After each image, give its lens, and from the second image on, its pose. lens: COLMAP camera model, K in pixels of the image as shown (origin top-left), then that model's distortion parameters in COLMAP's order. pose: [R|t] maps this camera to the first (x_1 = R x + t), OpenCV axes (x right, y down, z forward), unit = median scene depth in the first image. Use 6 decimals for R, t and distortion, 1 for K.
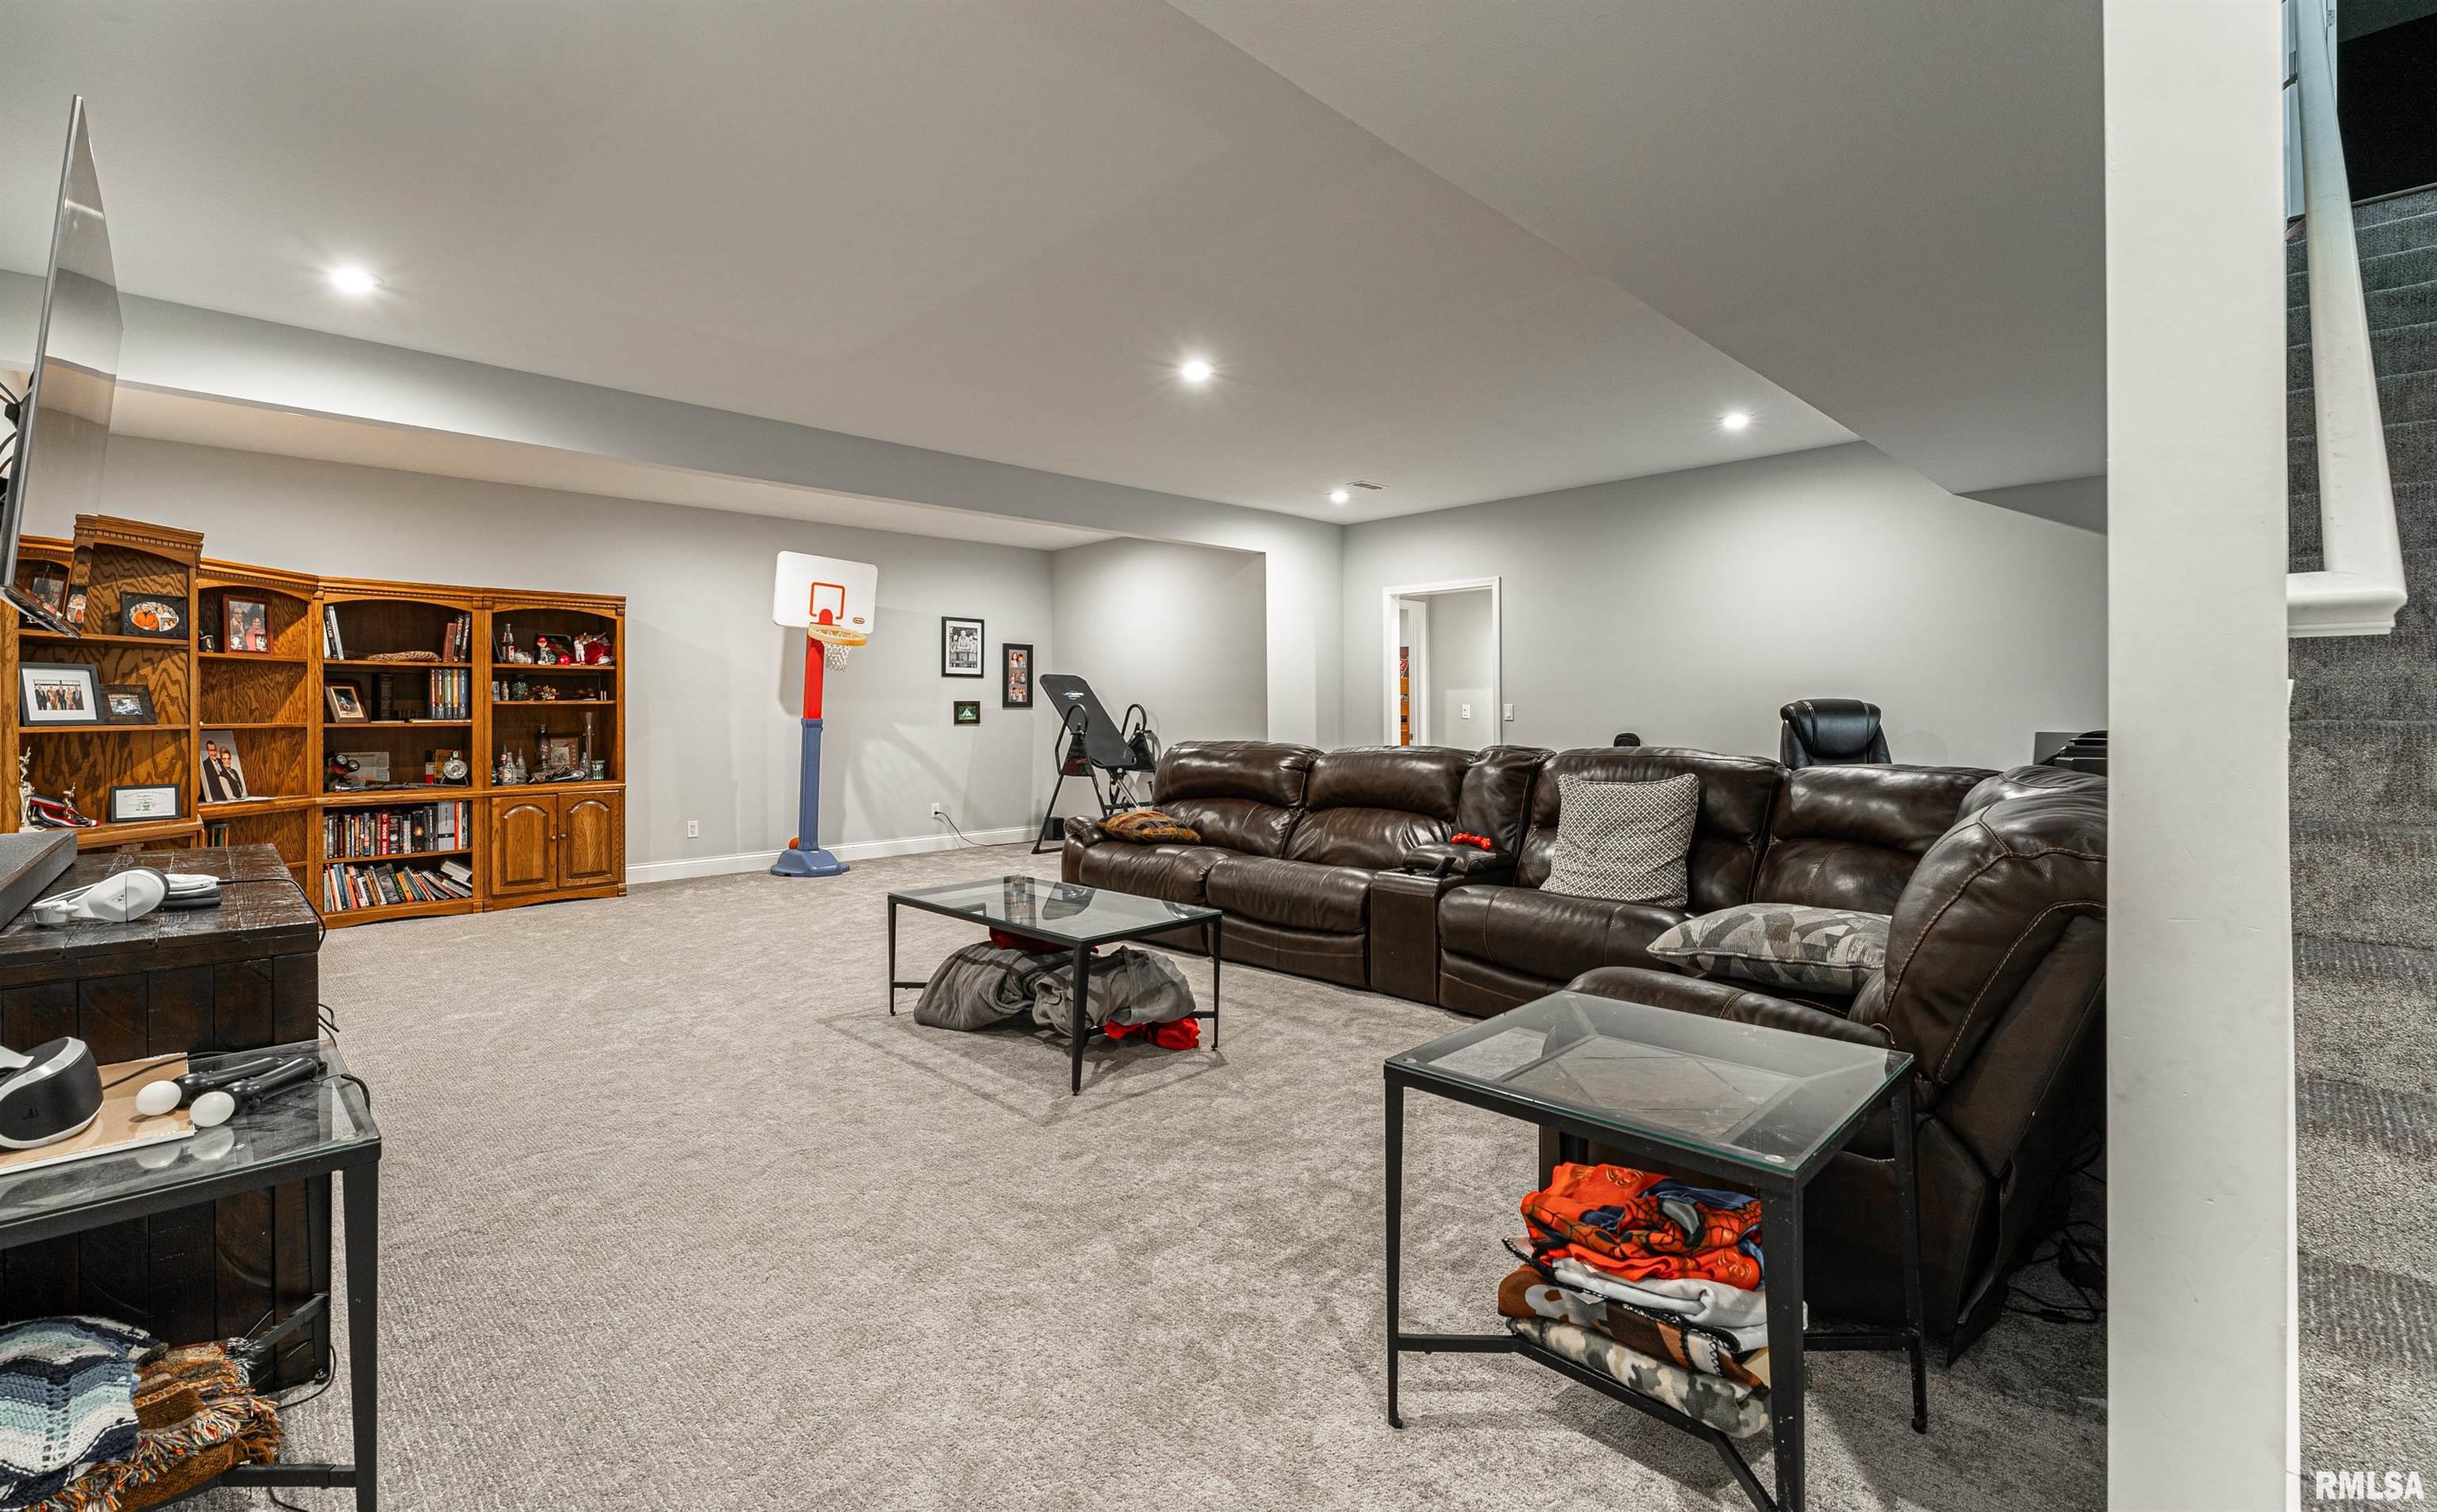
lens RADIAL K [[1053.2, 0, 1215.1], [0, 1053.2, 711.2], [0, 0, 1]] dist [0.000079, 0.000012]
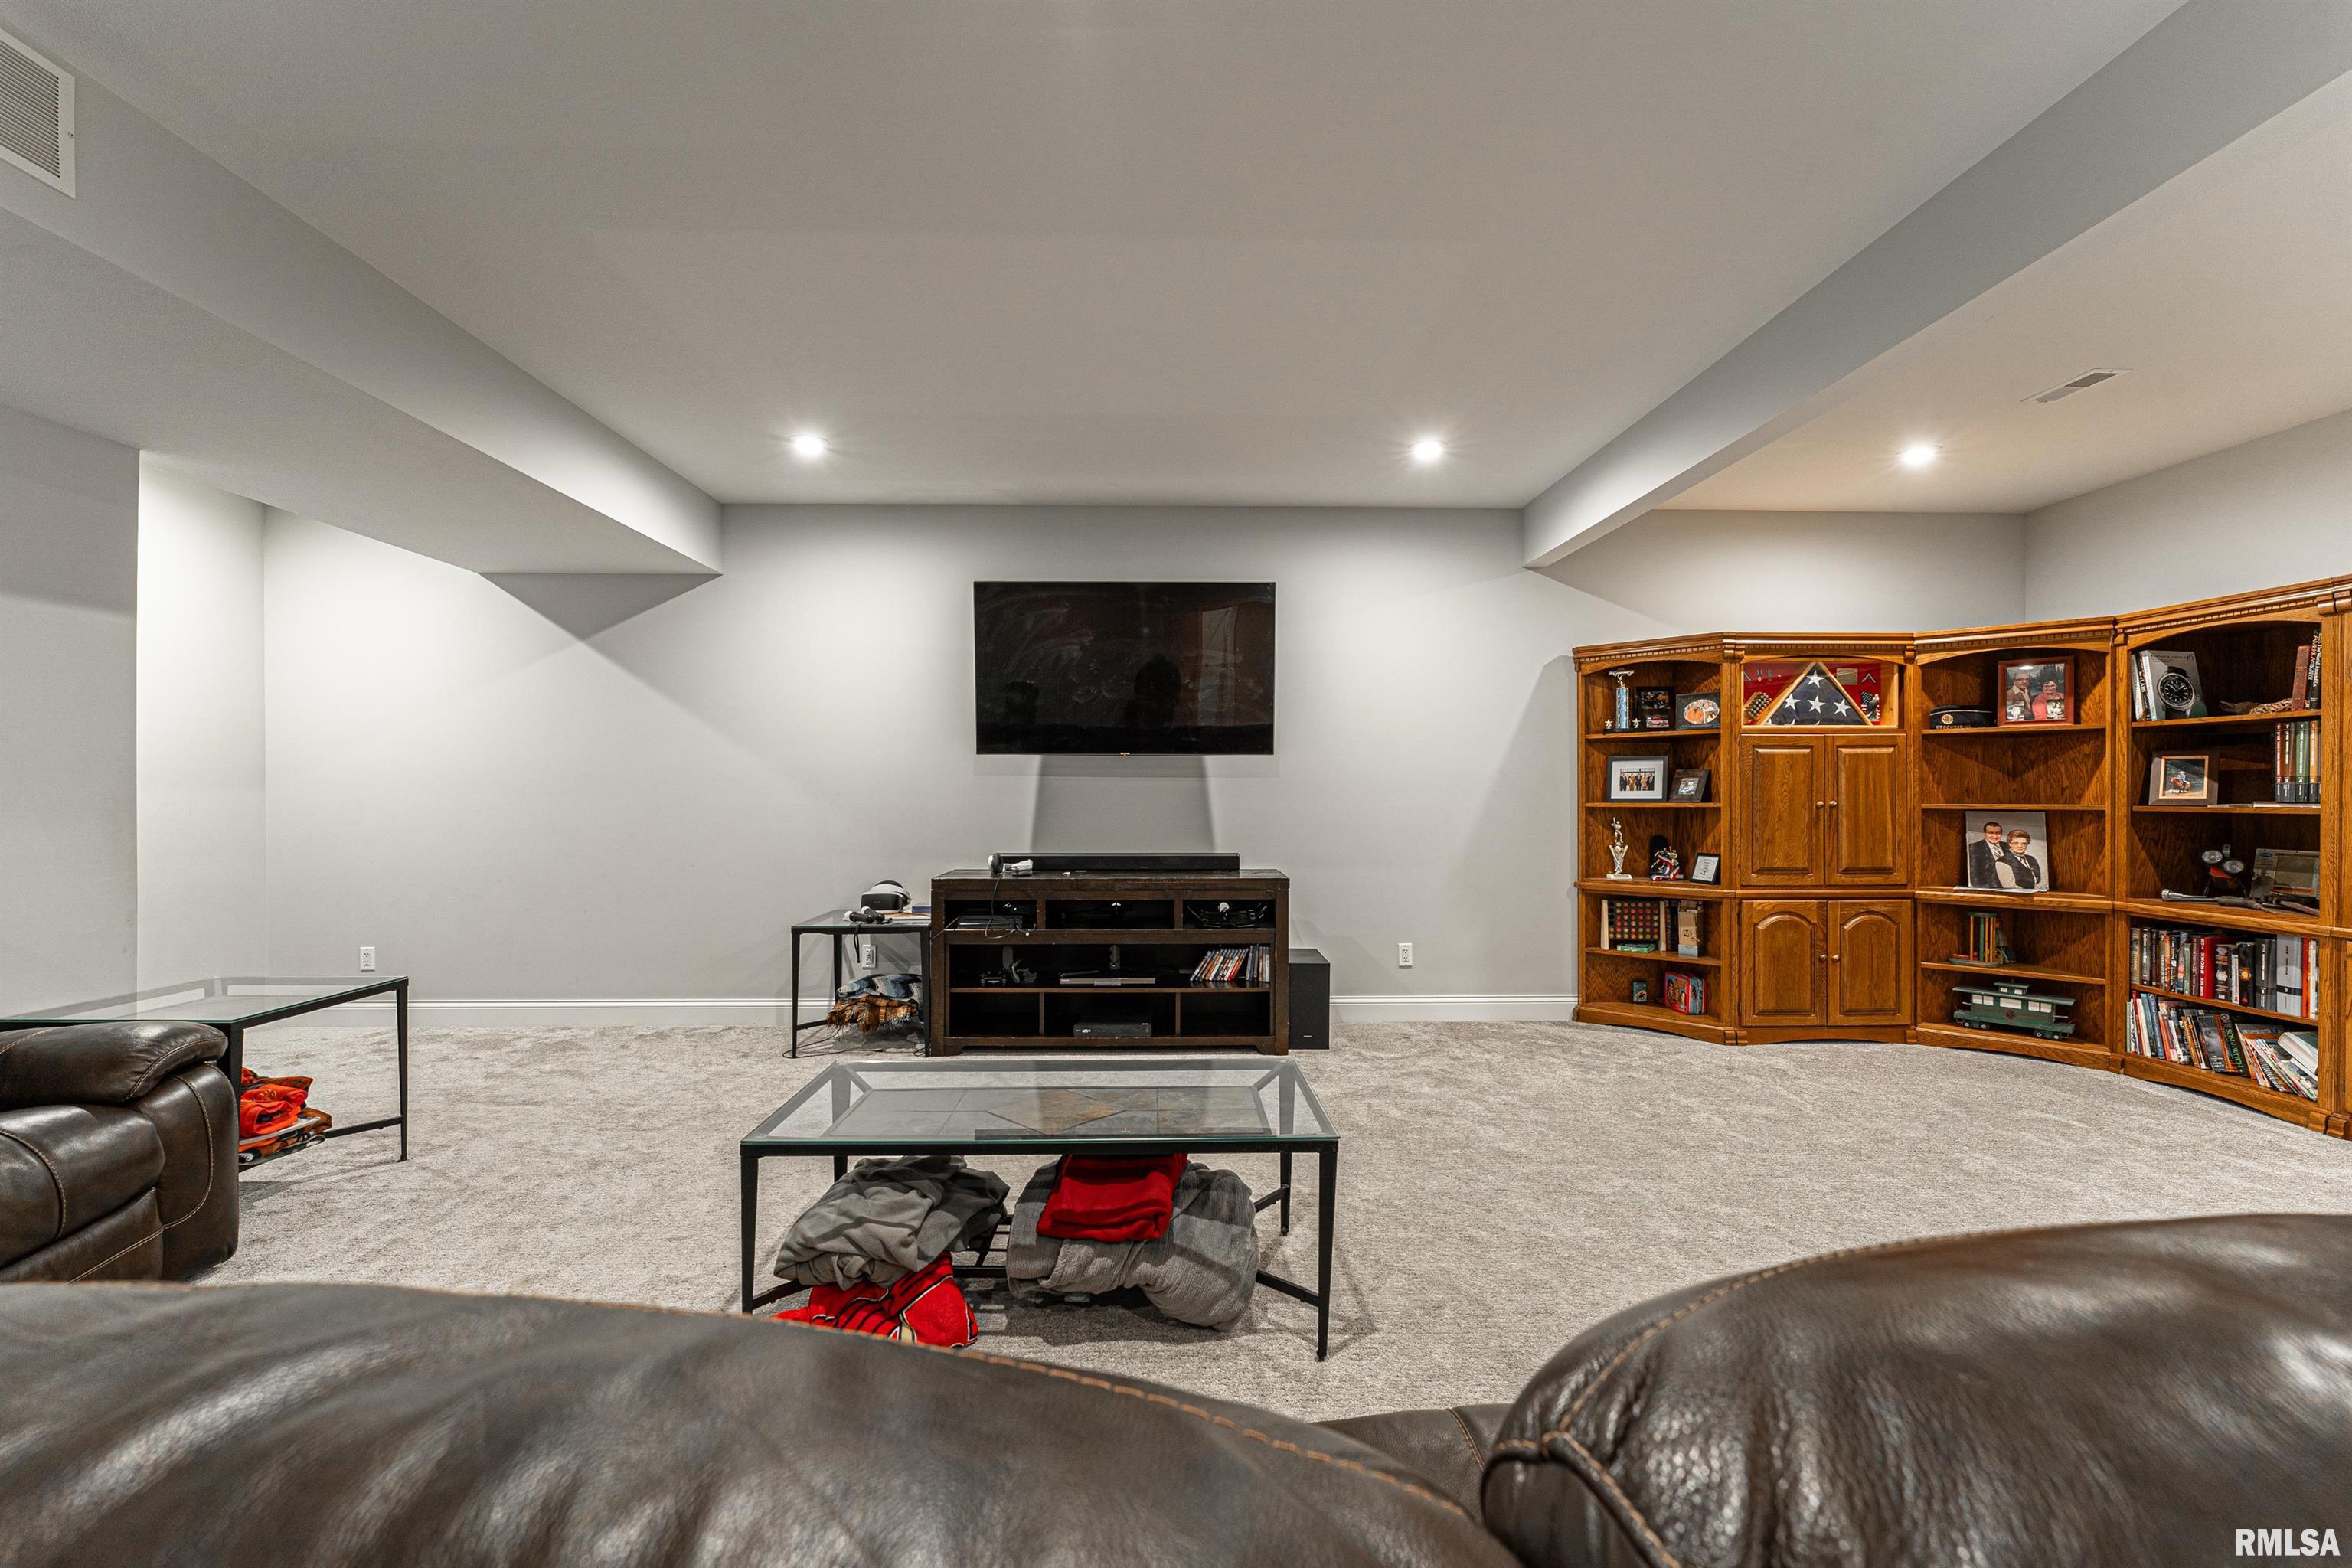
lens RADIAL K [[998.0, 0, 1174.4], [0, 998.0, 792.9], [0, 0, 1]] dist [-0.000284, 0.000017]
pose [[-0.684575, 0.006280, -0.728916, 0.164076], [0.004928, 0.999980, 0.003987, -0.004459], [0.728926, -0.000863, -0.684592, 1.015852]]
